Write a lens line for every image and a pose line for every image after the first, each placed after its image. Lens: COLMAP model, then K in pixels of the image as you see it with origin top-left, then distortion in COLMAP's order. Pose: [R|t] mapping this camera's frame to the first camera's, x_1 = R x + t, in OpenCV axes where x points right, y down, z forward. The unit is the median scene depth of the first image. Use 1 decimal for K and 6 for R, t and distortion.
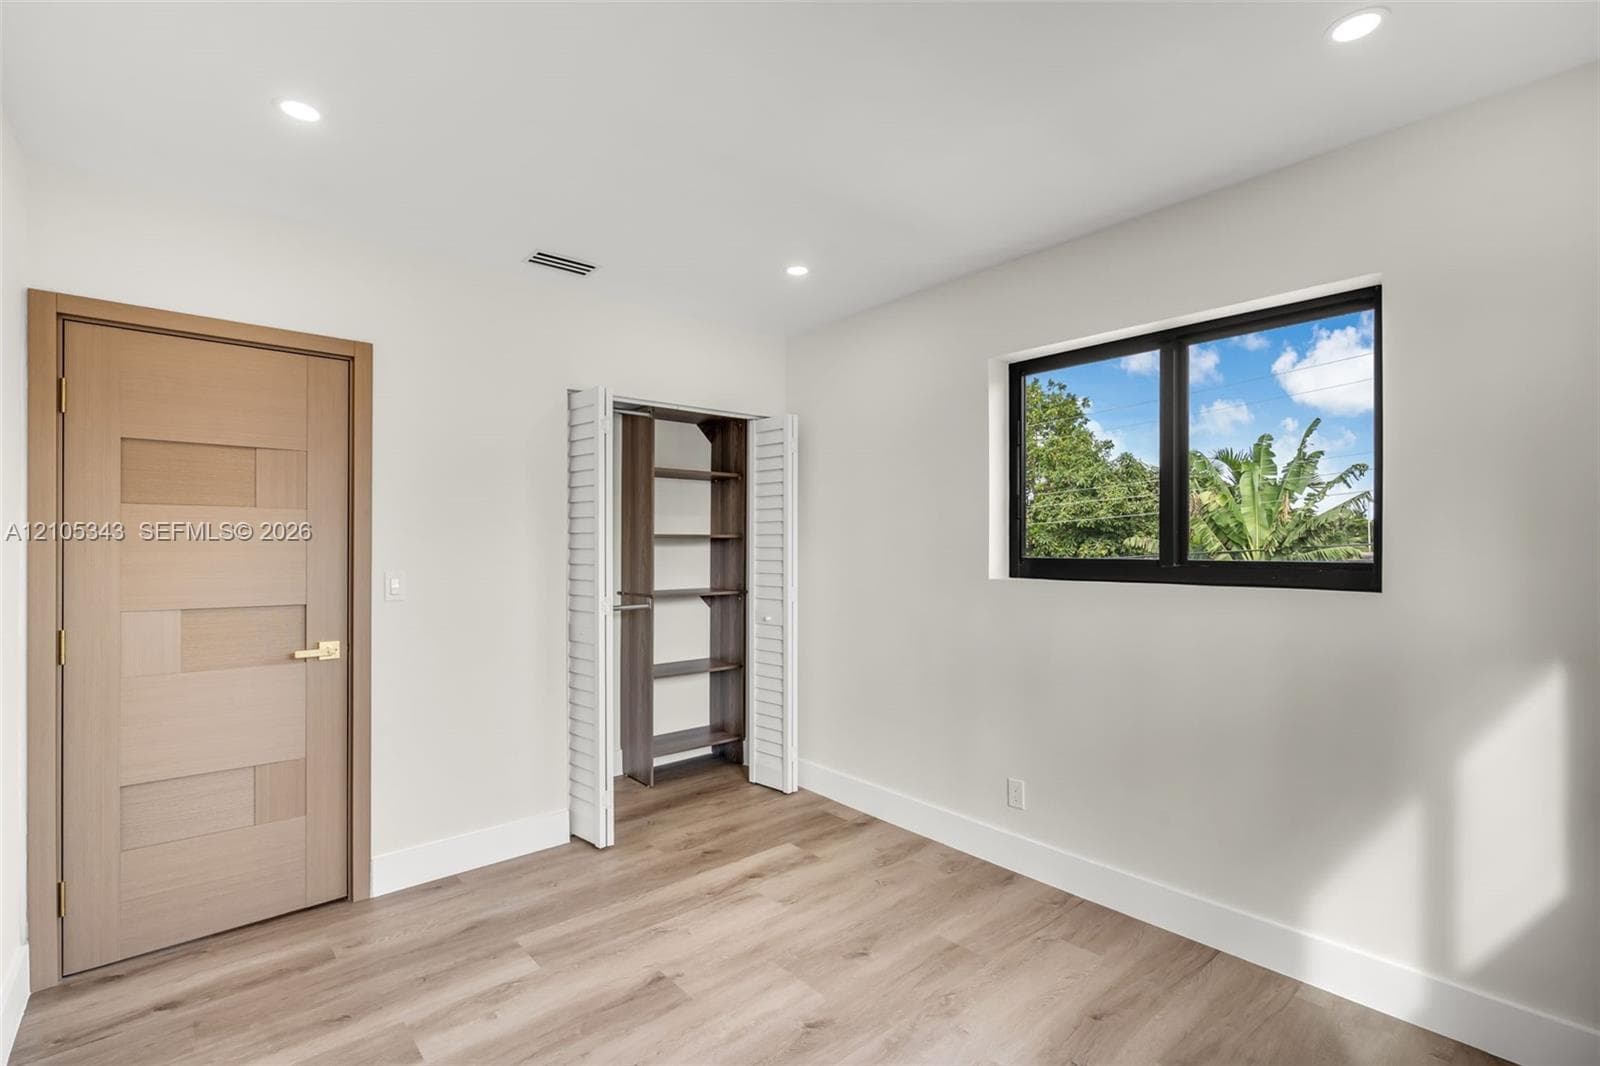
lens RADIAL K [[735.4, 0, 788.2], [0, 735.4, 541.3], [0, 0, 1]] dist [-0.003495, 0.000107]
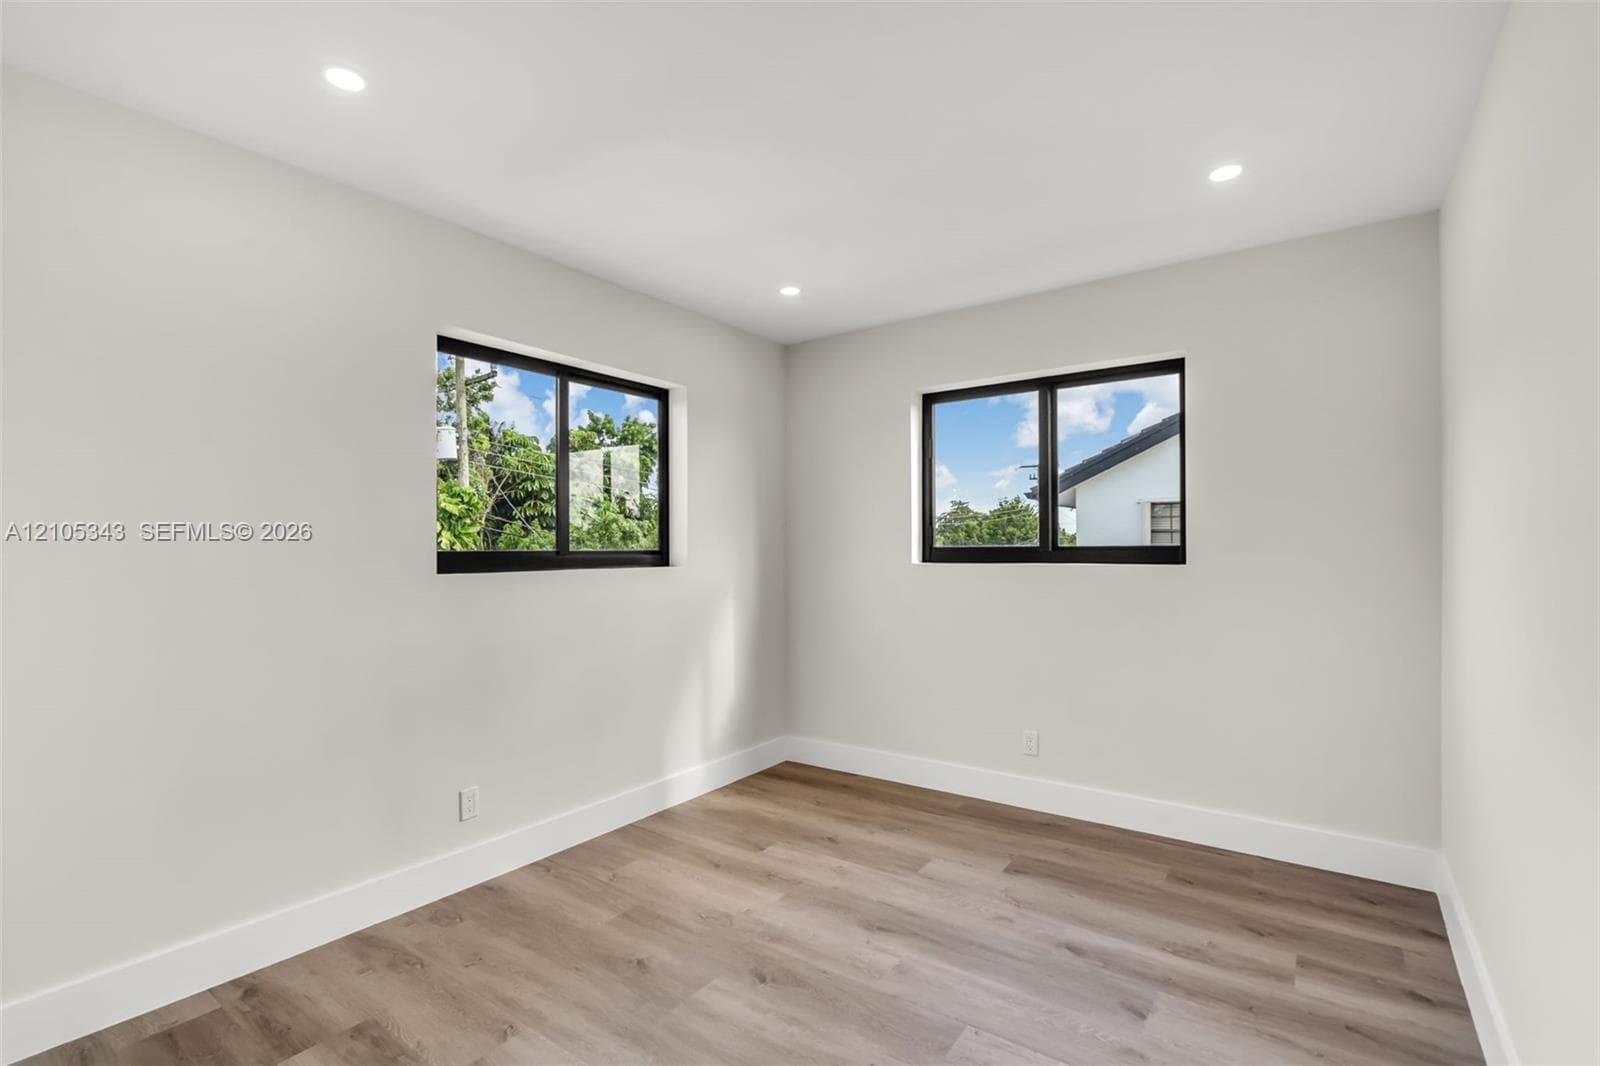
lens RADIAL K [[735.4, 0, 788.2], [0, 735.4, 541.3], [0, 0, 1]] dist [-0.003495, 0.000107]
pose [[-0.232044, -0.001069, 0.972705, -0.825360], [-0.010519, 0.999944, -0.001410, 0.000629], [-0.972648, -0.010559, -0.232042, 0.961344]]
